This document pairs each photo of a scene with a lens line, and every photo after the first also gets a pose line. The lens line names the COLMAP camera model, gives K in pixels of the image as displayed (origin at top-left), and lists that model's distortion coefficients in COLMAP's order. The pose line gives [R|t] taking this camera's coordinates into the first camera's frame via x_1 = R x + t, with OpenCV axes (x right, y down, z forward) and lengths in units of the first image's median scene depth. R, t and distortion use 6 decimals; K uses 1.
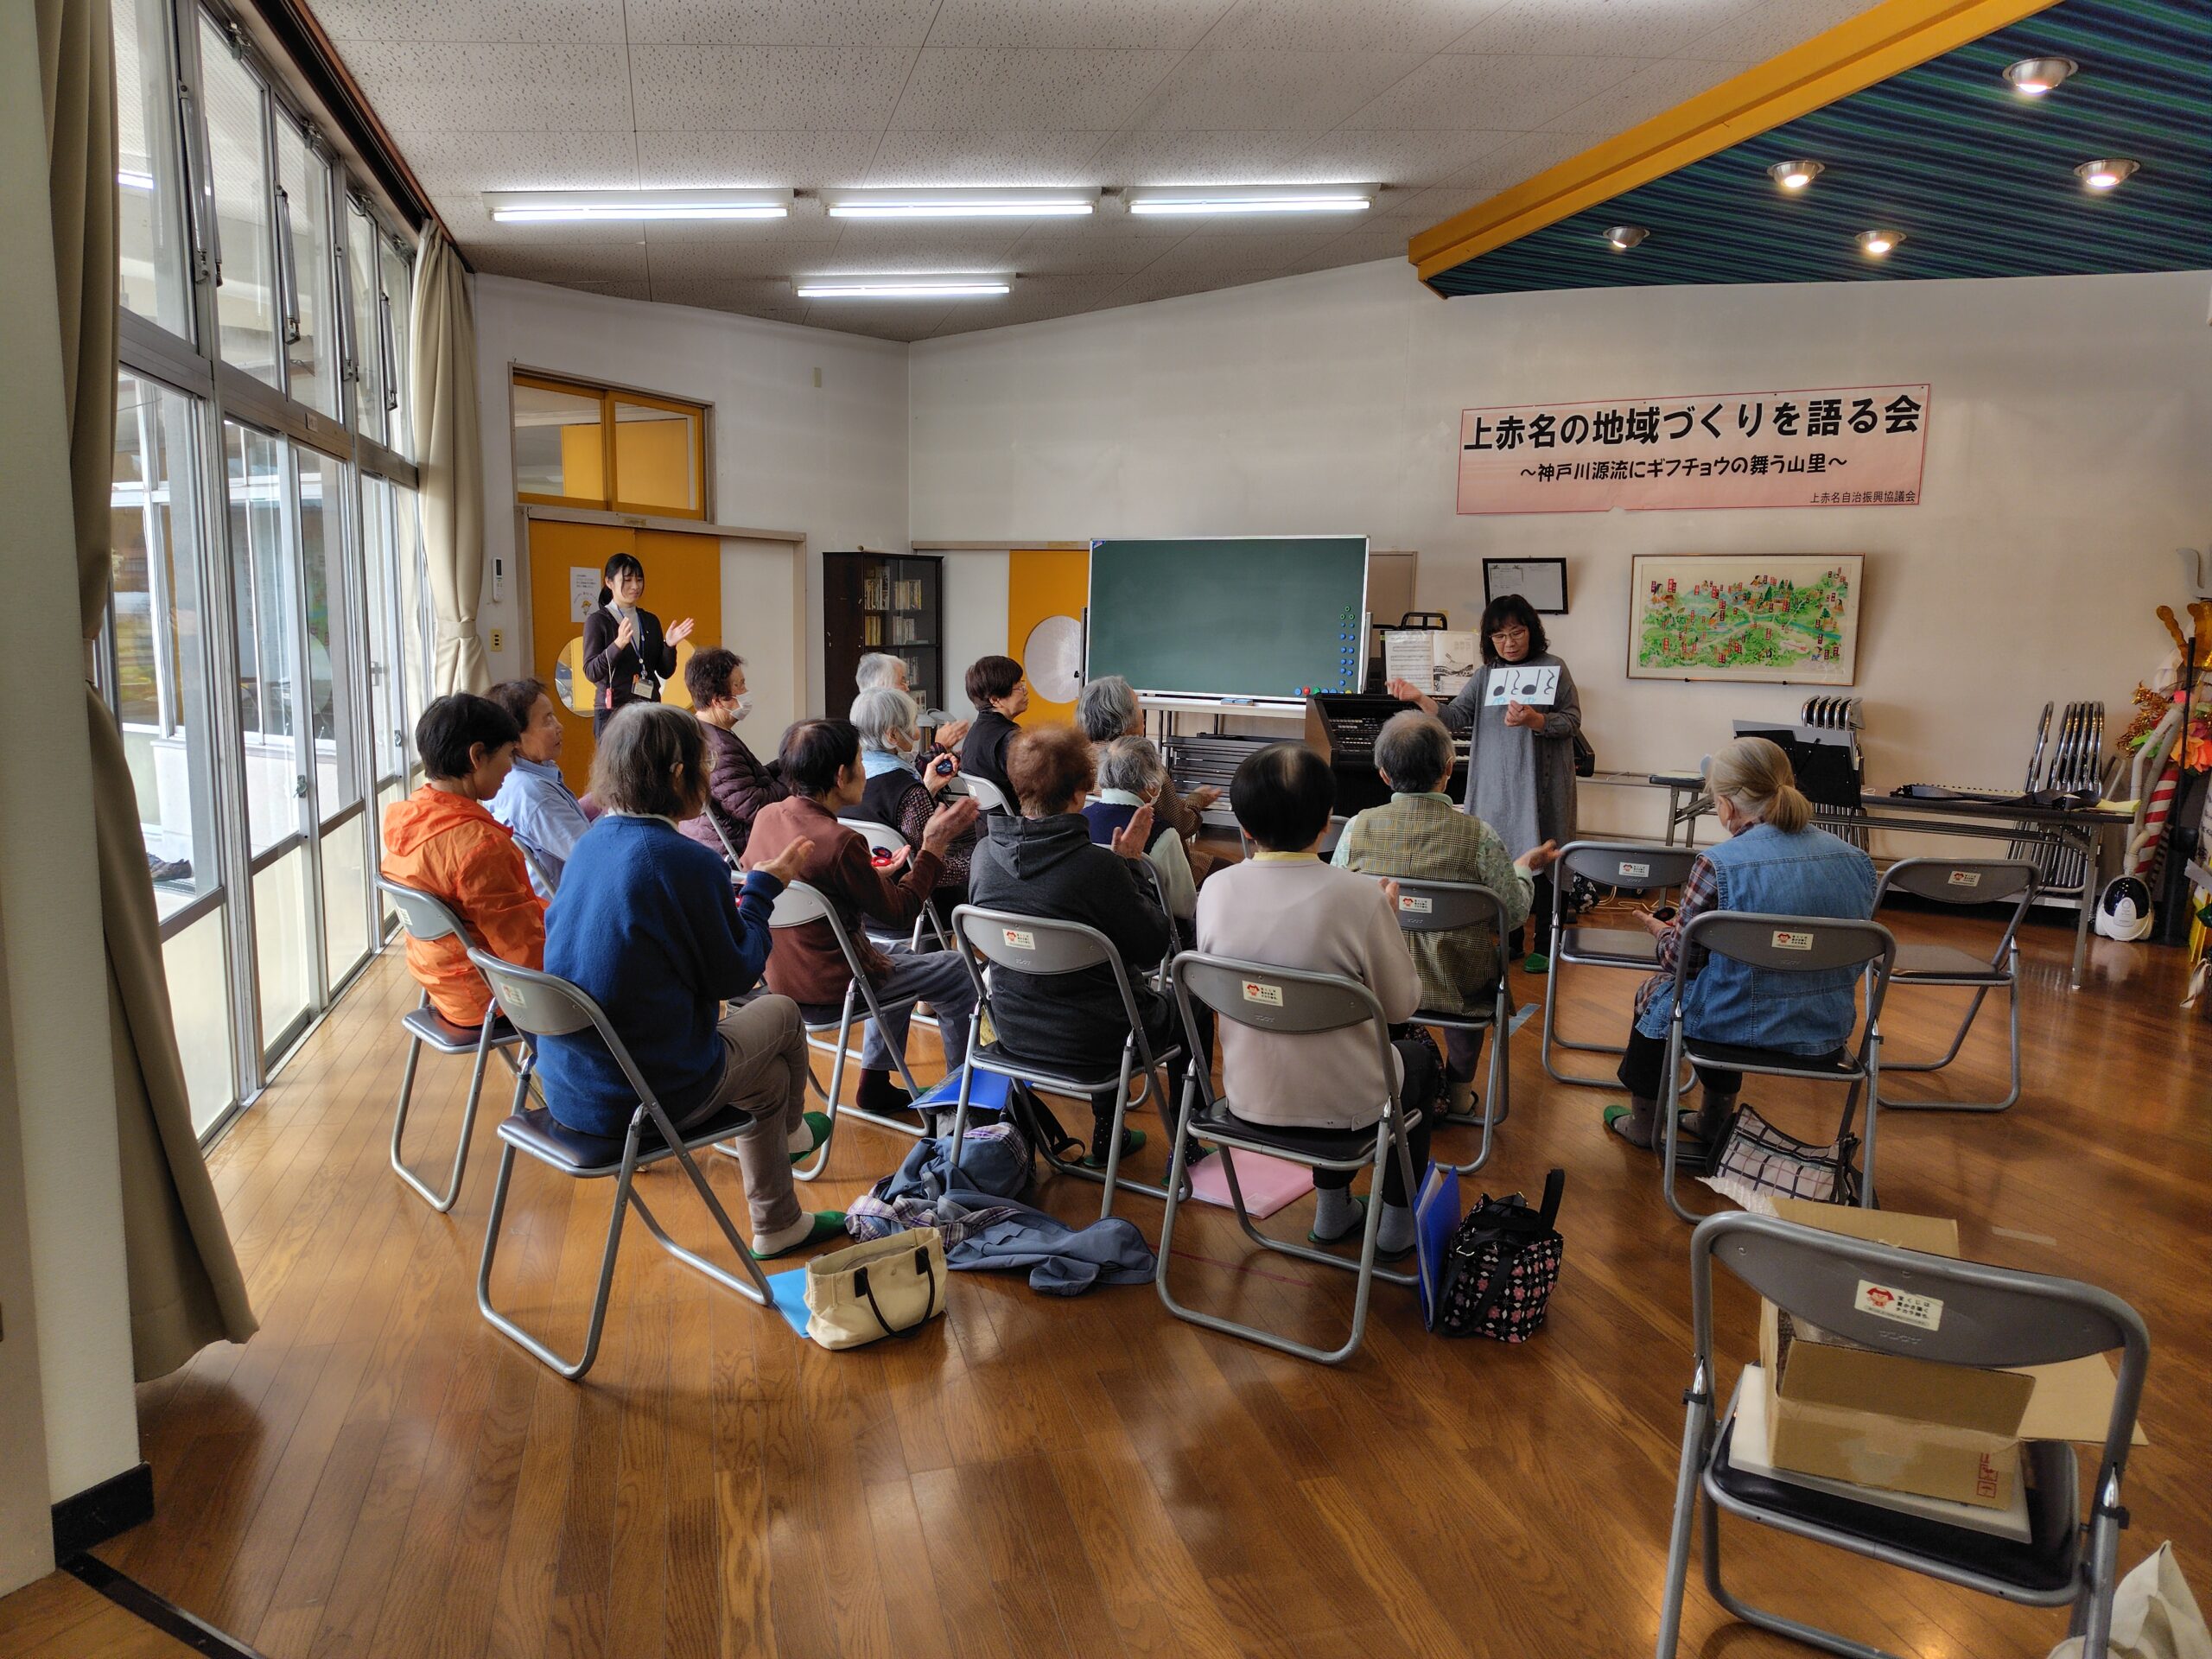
lens RADIAL K [[1466.6, 0, 1101.8], [0, 1466.6, 830.6], [0, 0, 1]] dist [0.046918, -0.049477]
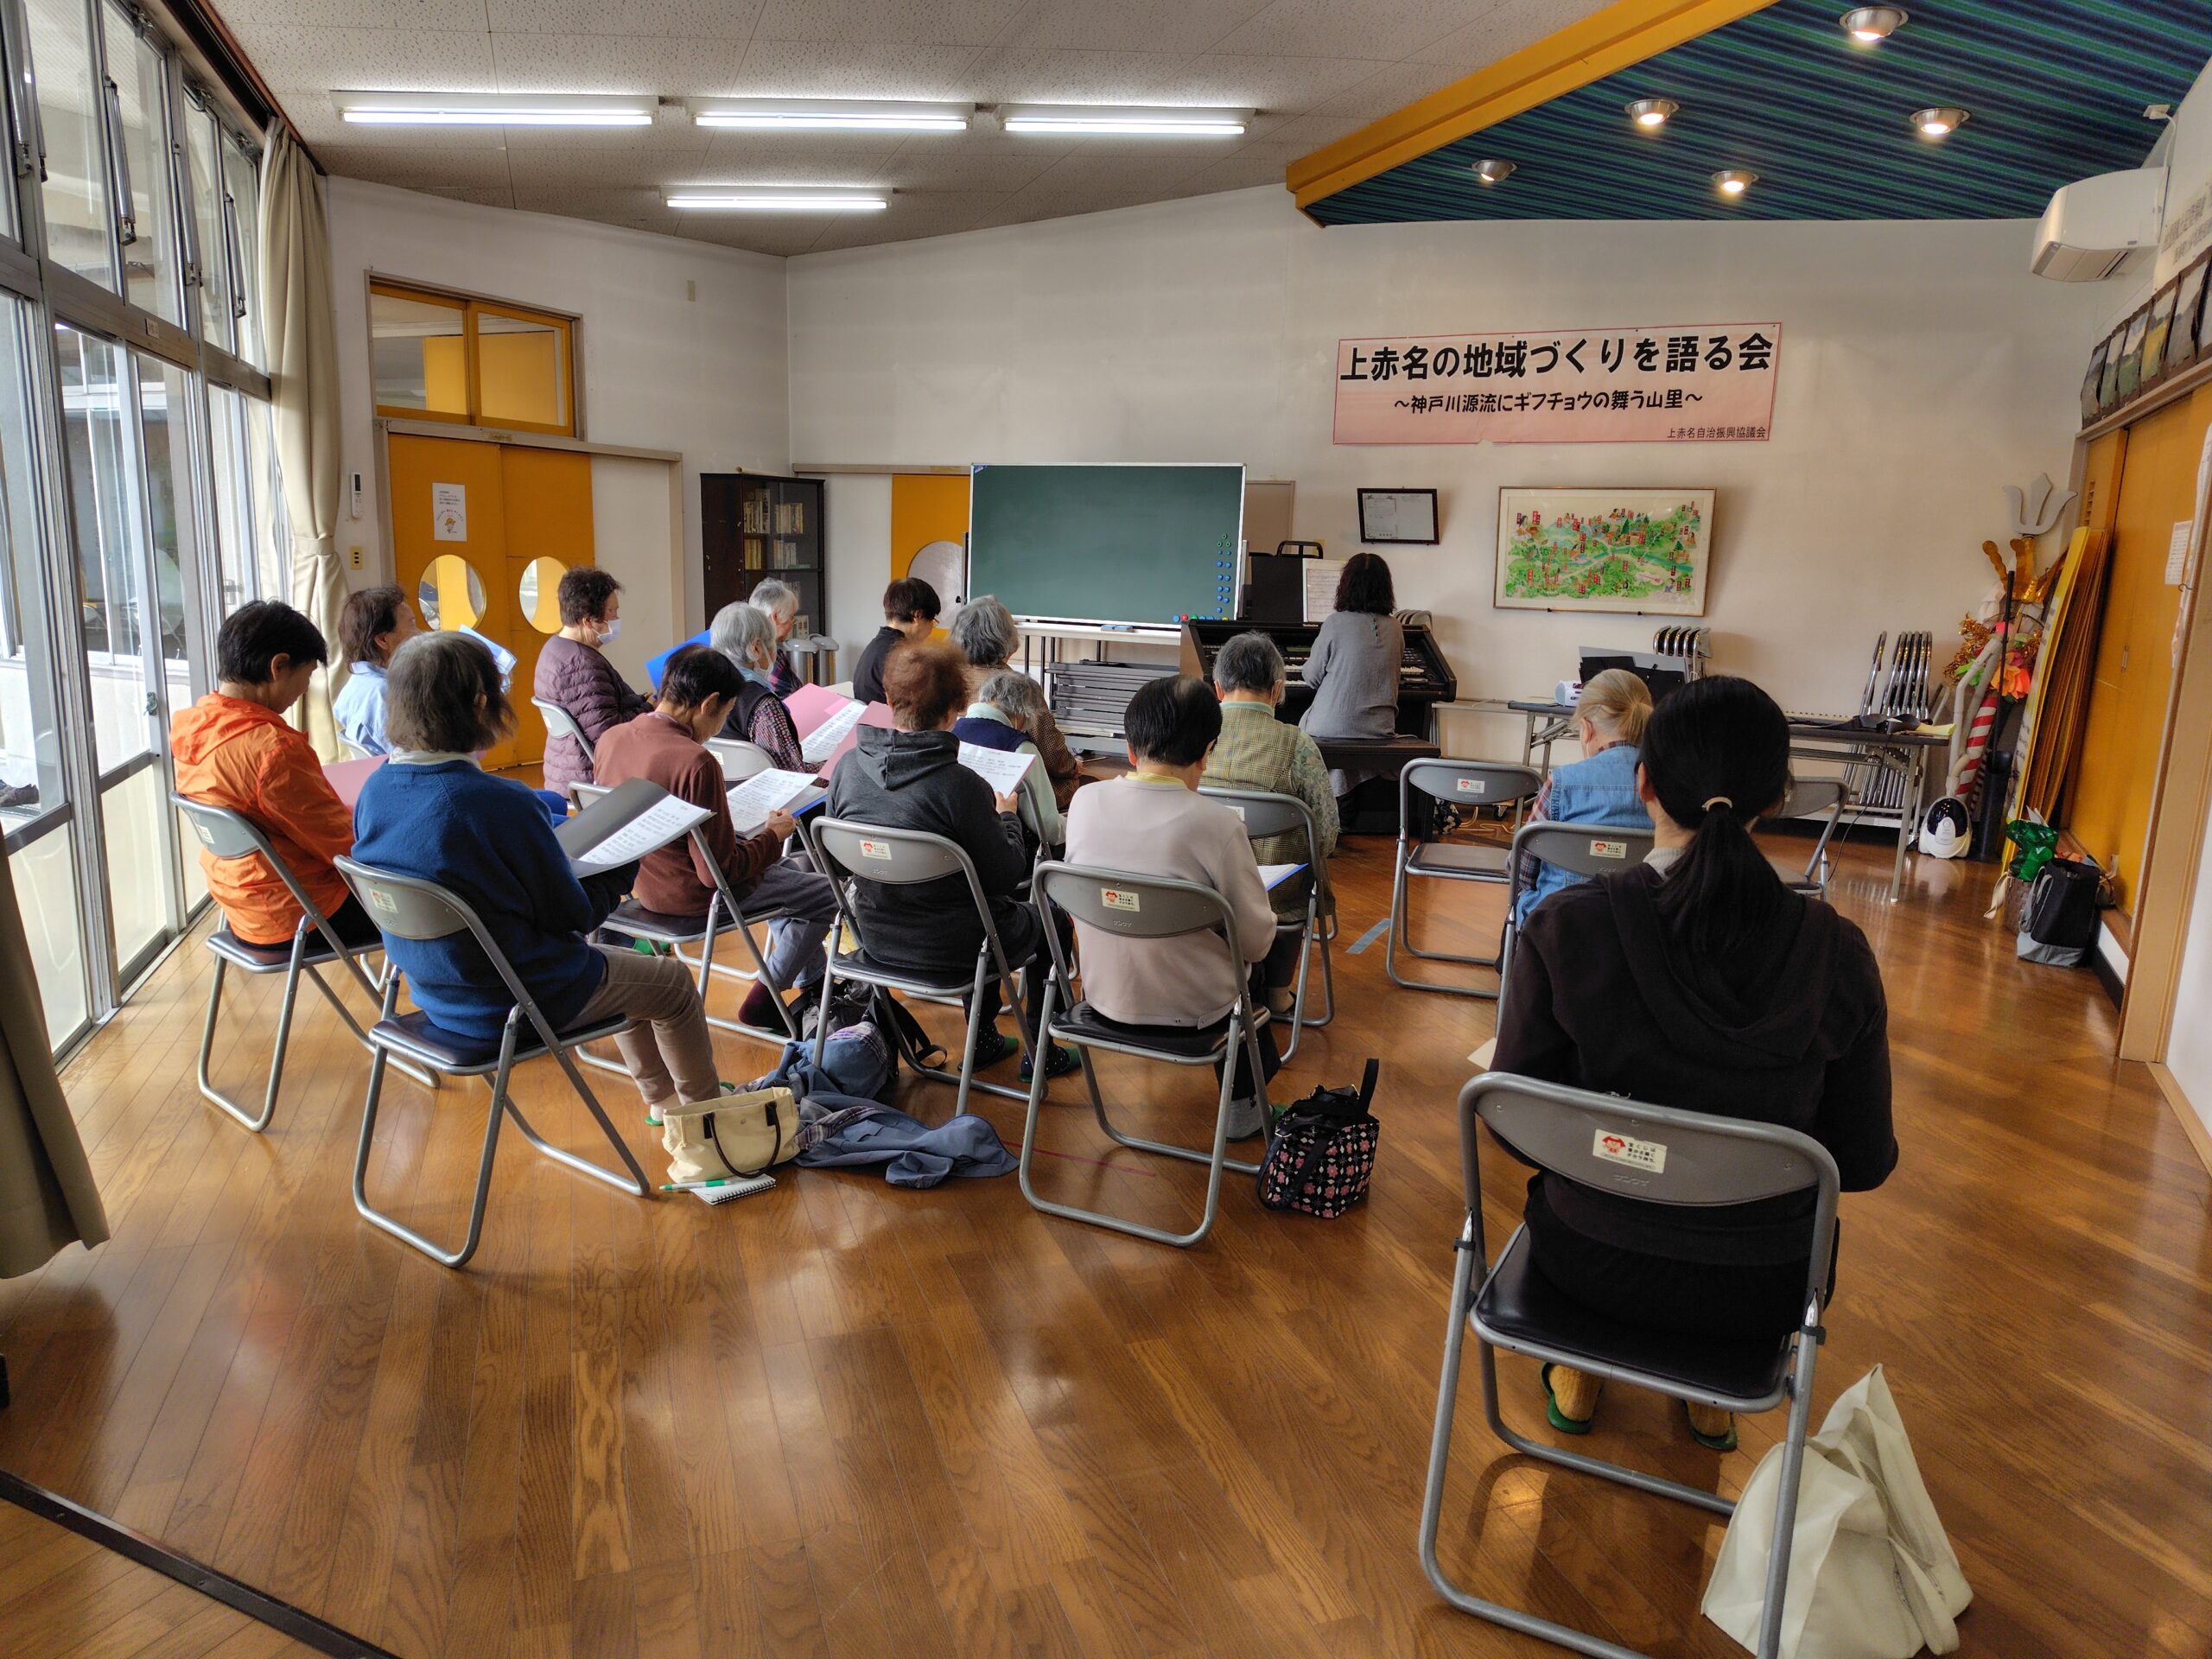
lens RADIAL K [[1466.6, 0, 1101.8], [0, 1466.6, 830.6], [0, 0, 1]] dist [0.046918, -0.049477]
pose [[0.997693, -0.002858, 0.067825, 0.015451], [-0.000255, 0.998949, 0.045842, 0.006426], [-0.067885, -0.045754, 0.996643, -0.018443]]
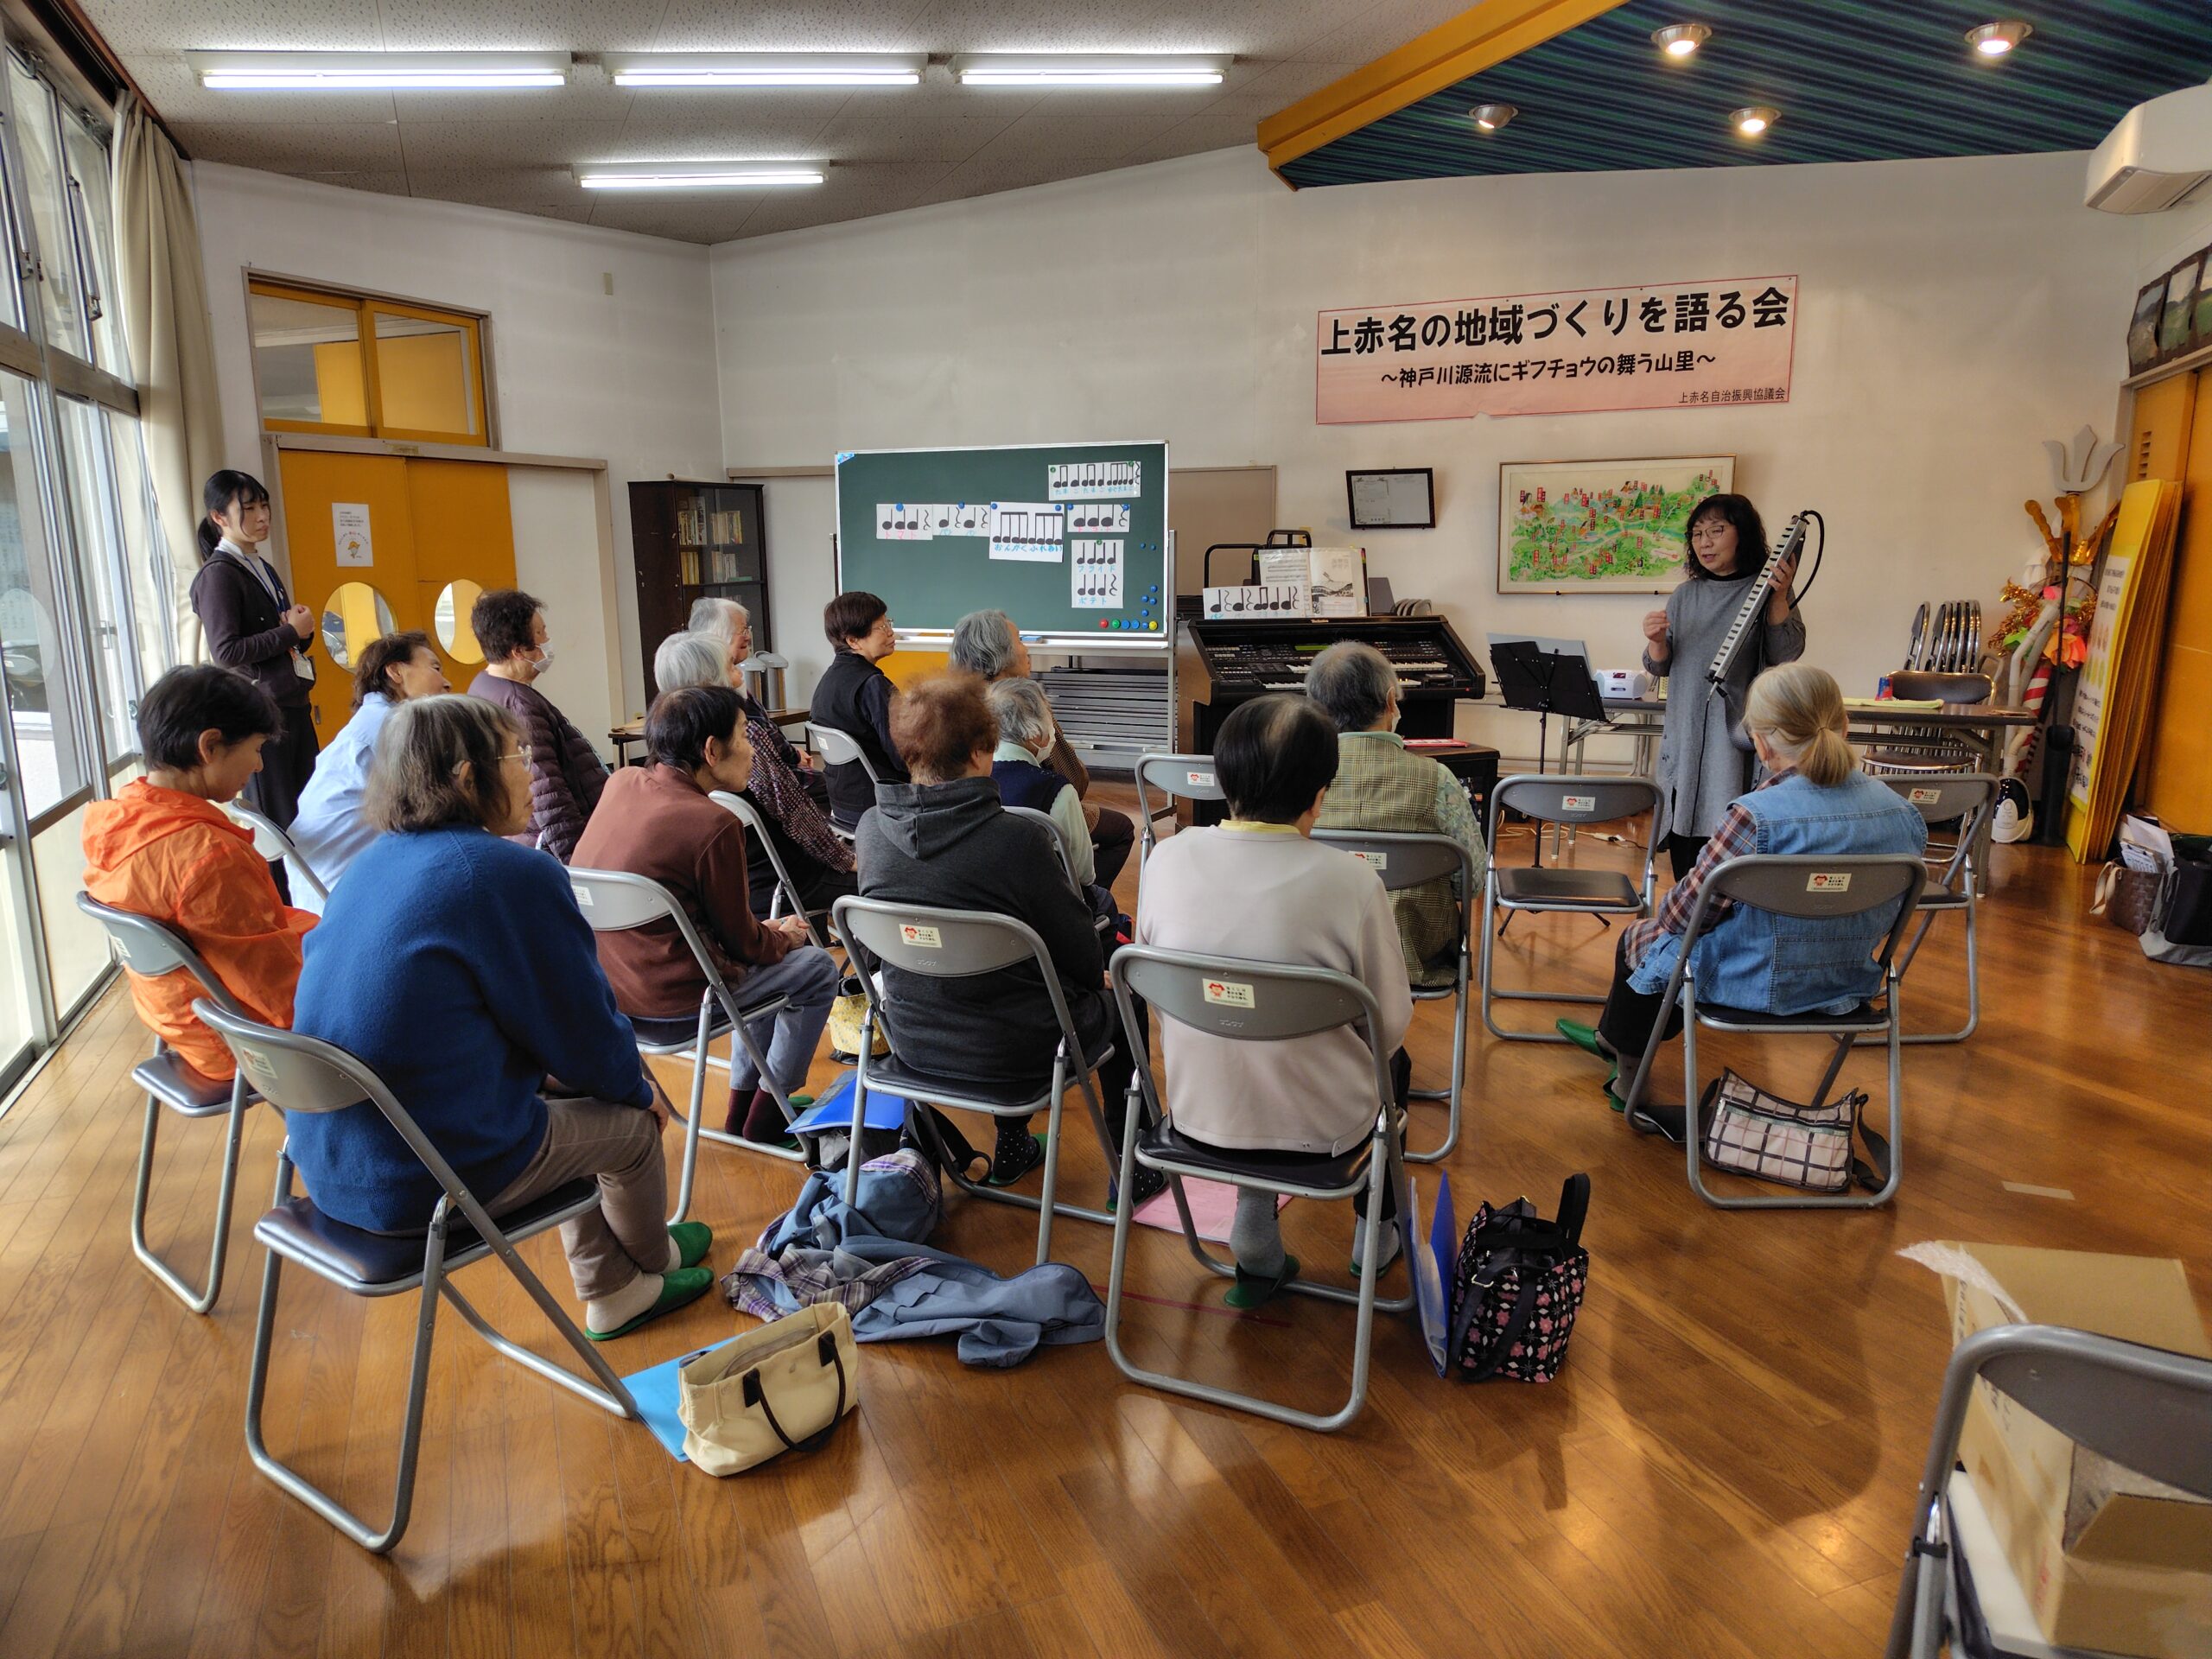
lens RADIAL K [[1459.0, 0, 1087.2], [0, 1459.0, 833.9], [0, 0, 1]] dist [0.036646, -0.030030]
pose [[0.993033, -0.050818, 0.106319, -0.022834], [0.045586, 0.997654, 0.051074, -0.009396], [-0.108665, -0.045872, 0.993019, 0.090629]]
